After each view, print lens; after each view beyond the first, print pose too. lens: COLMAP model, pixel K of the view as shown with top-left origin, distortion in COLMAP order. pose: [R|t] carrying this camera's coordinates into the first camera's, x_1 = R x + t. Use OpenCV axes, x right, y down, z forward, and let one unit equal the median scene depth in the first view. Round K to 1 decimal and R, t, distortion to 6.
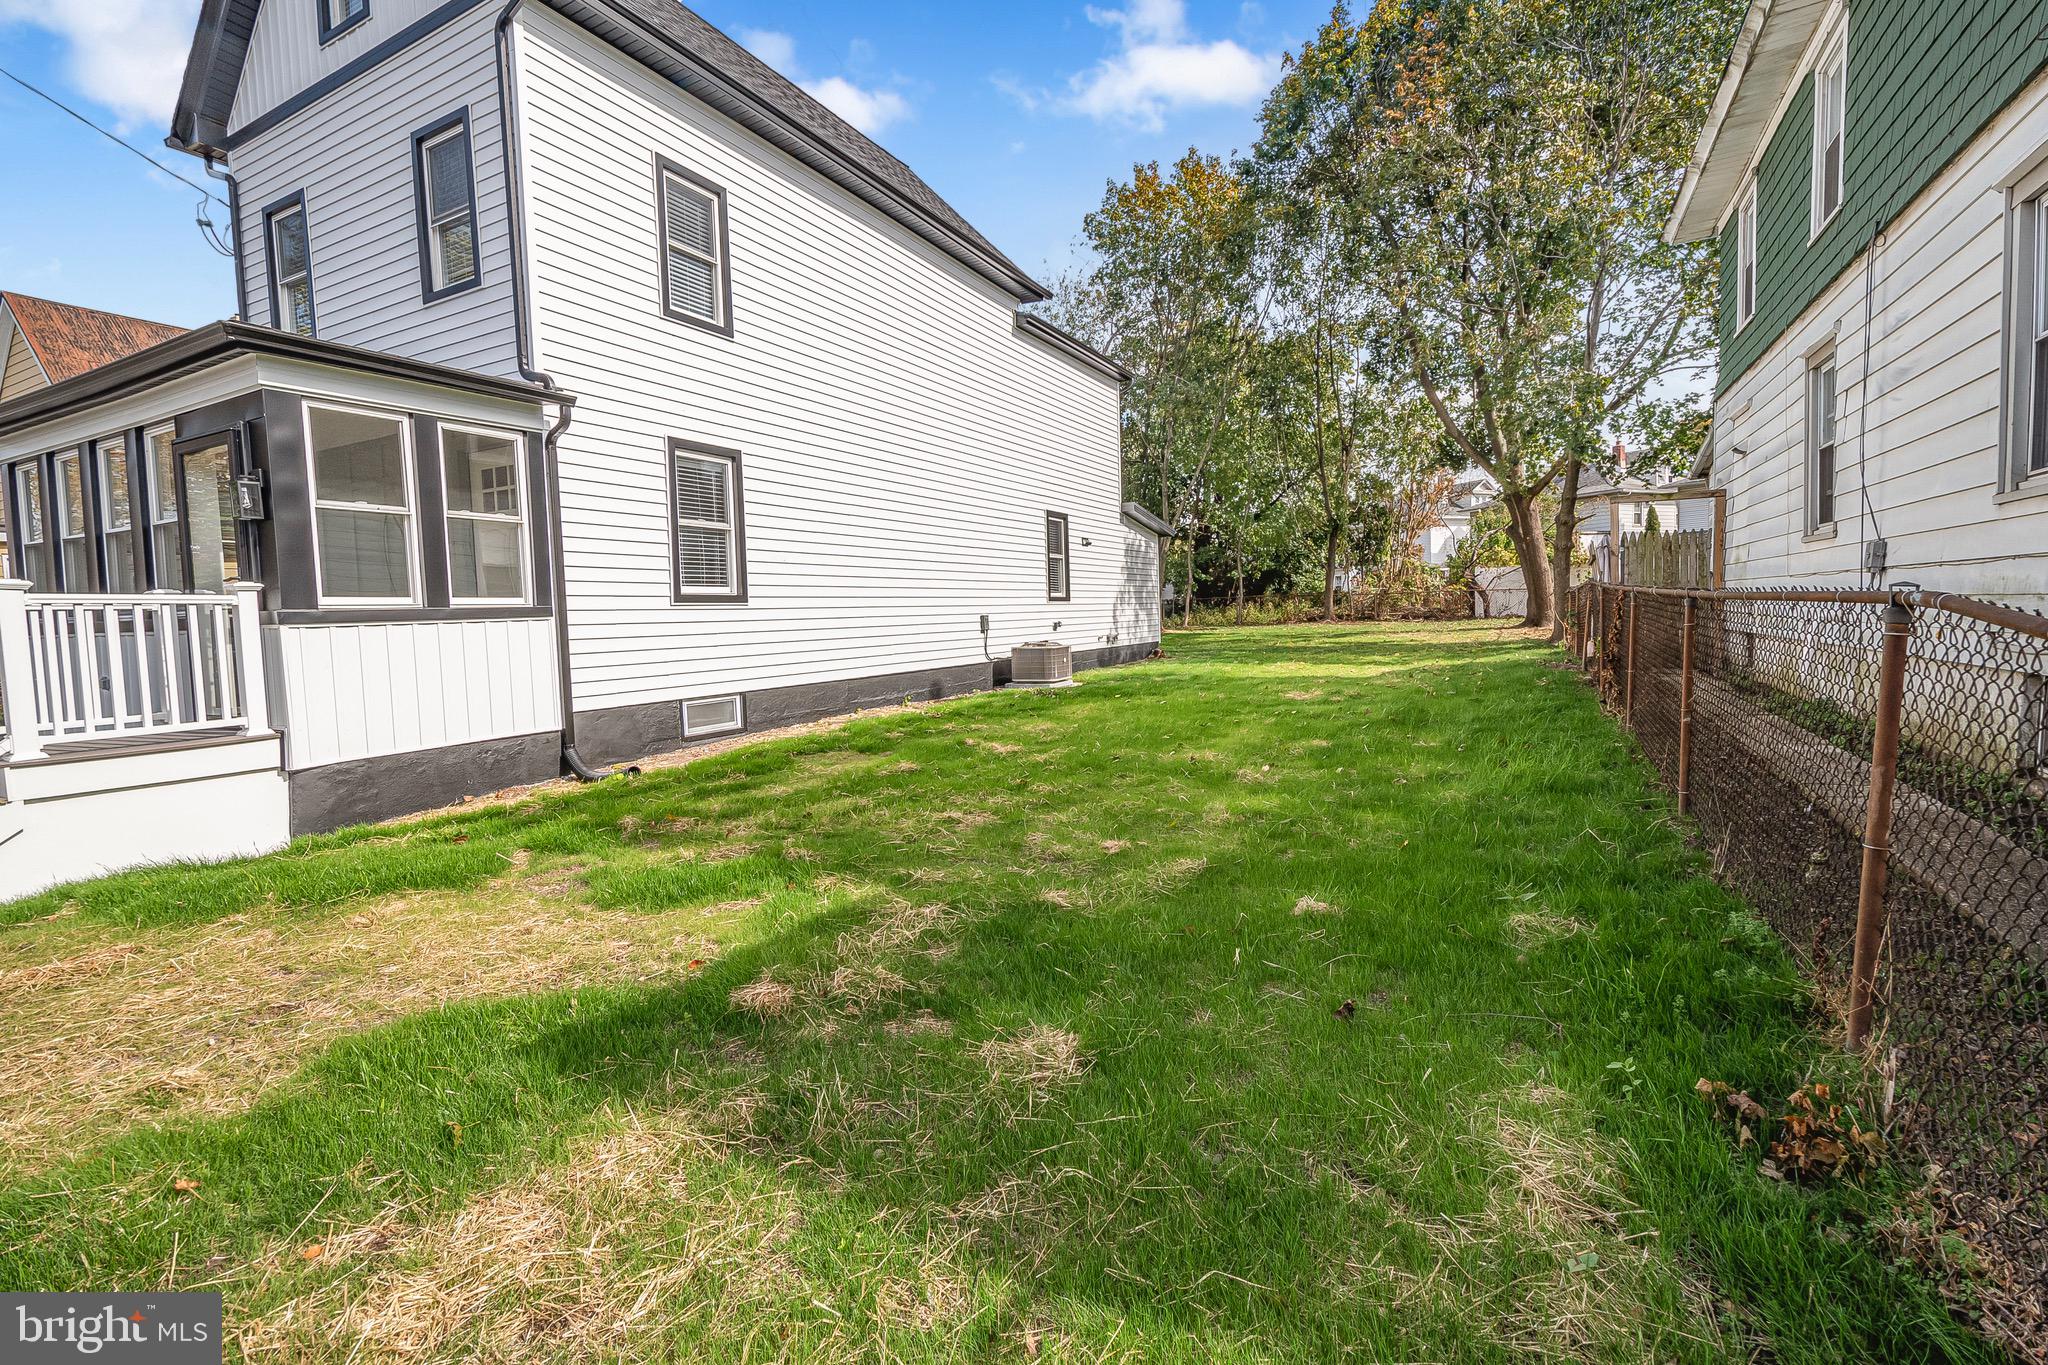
lens RADIAL K [[896.1, 0, 1018.5], [0, 896.1, 668.8], [0, 0, 1]] dist [0.008395, -0.000346]
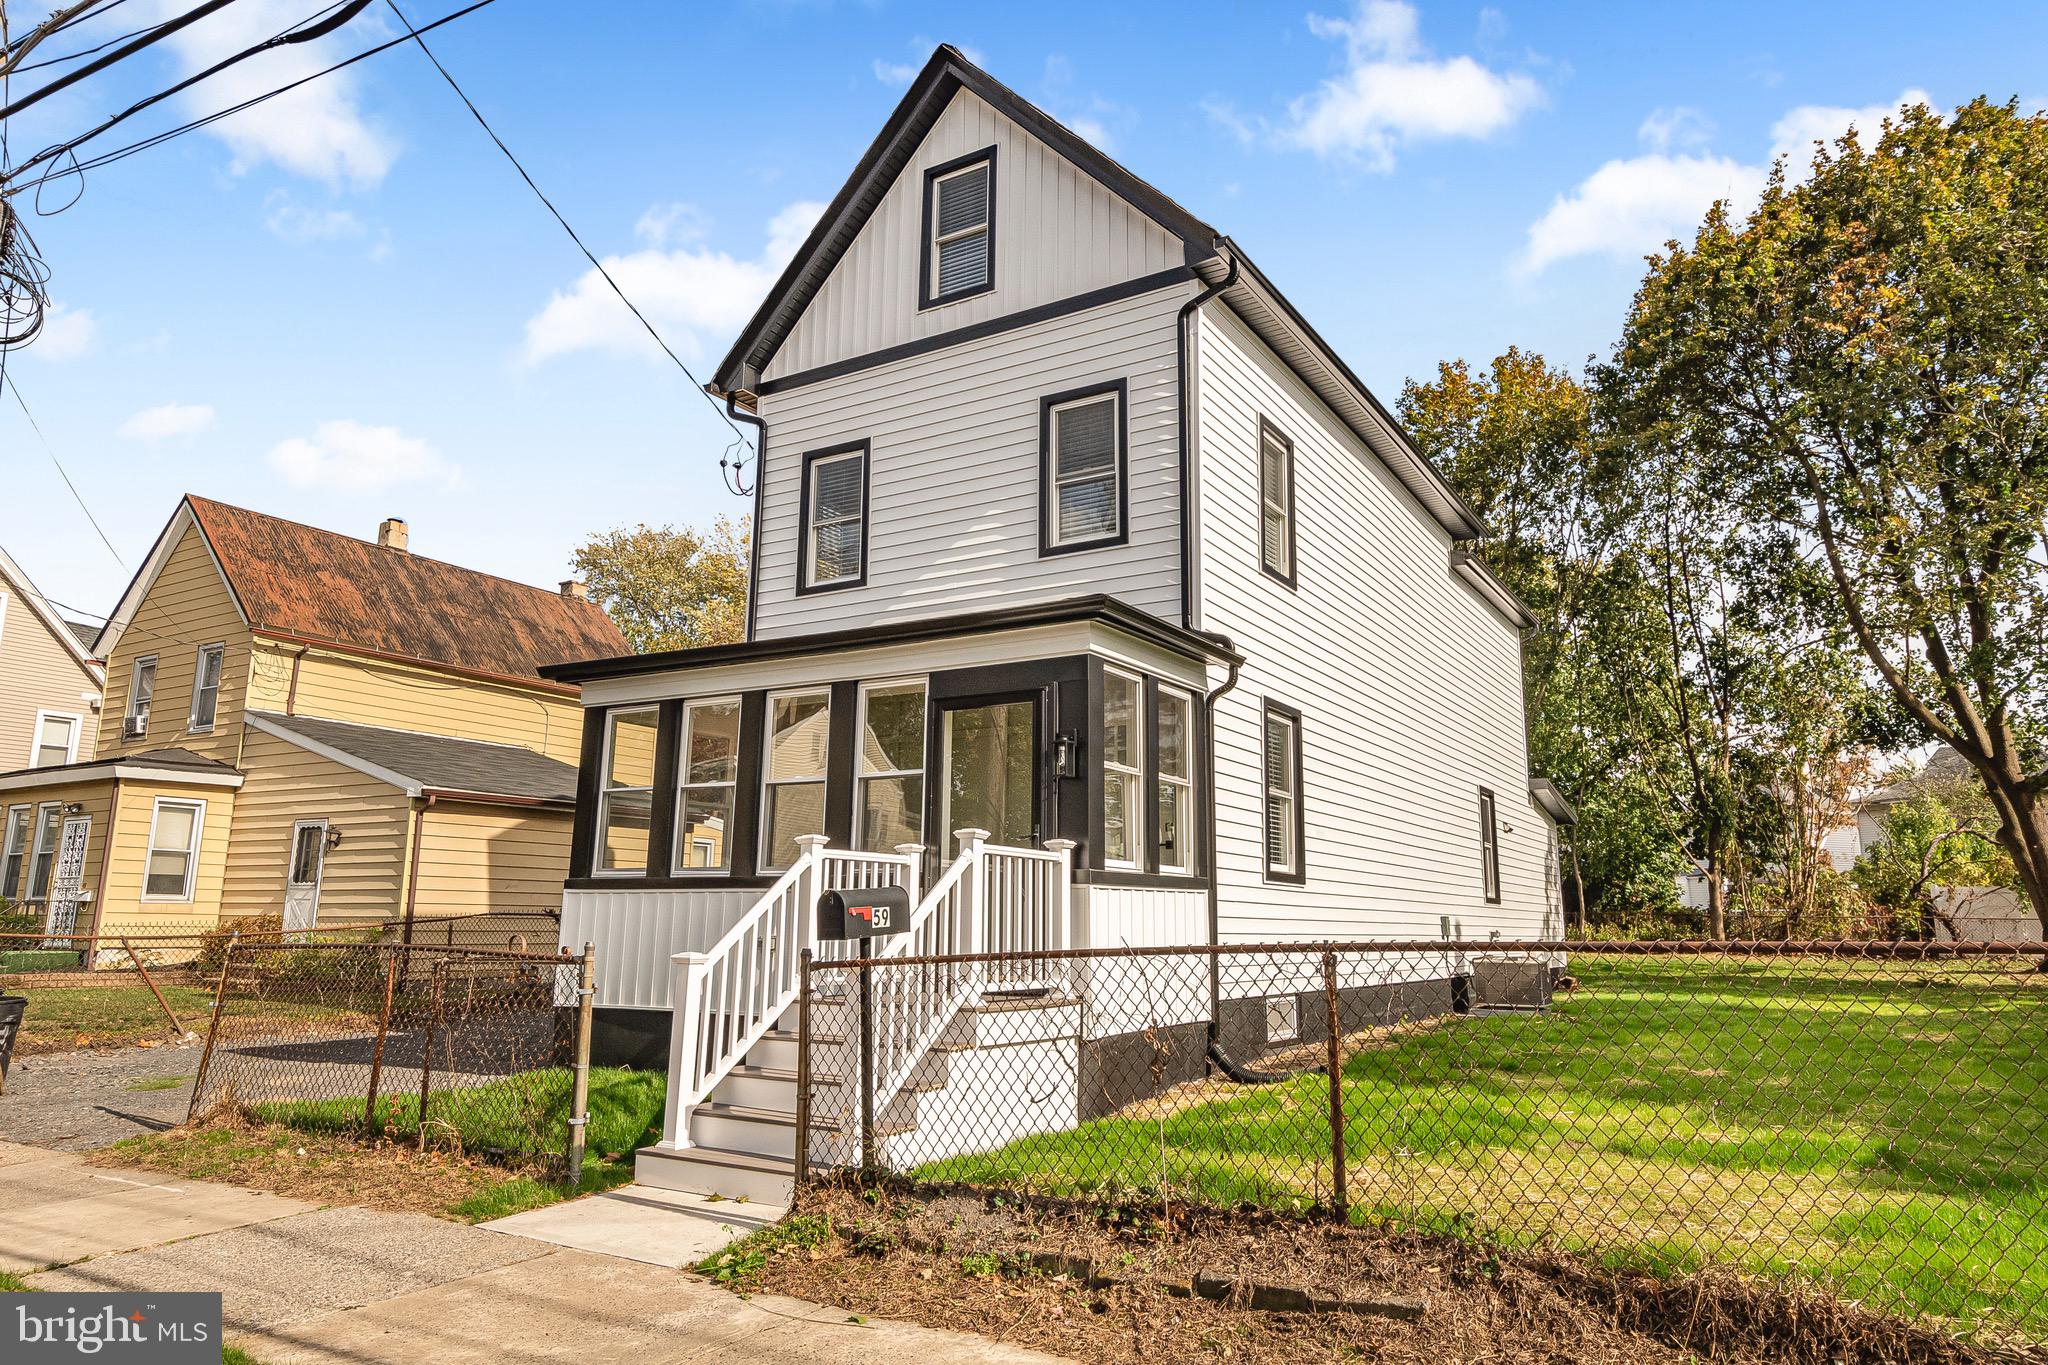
lens RADIAL K [[1336.5, 0, 1020.4], [0, 1336.5, 650.5], [0, 0, 1]] dist [0.000812, 0.000851]
pose [[0.998238, 0.029036, -0.051739, -0.574145], [-0.041753, 0.963362, -0.264934, 0.065873], [0.042151, 0.266628, 0.962877, -0.327876]]
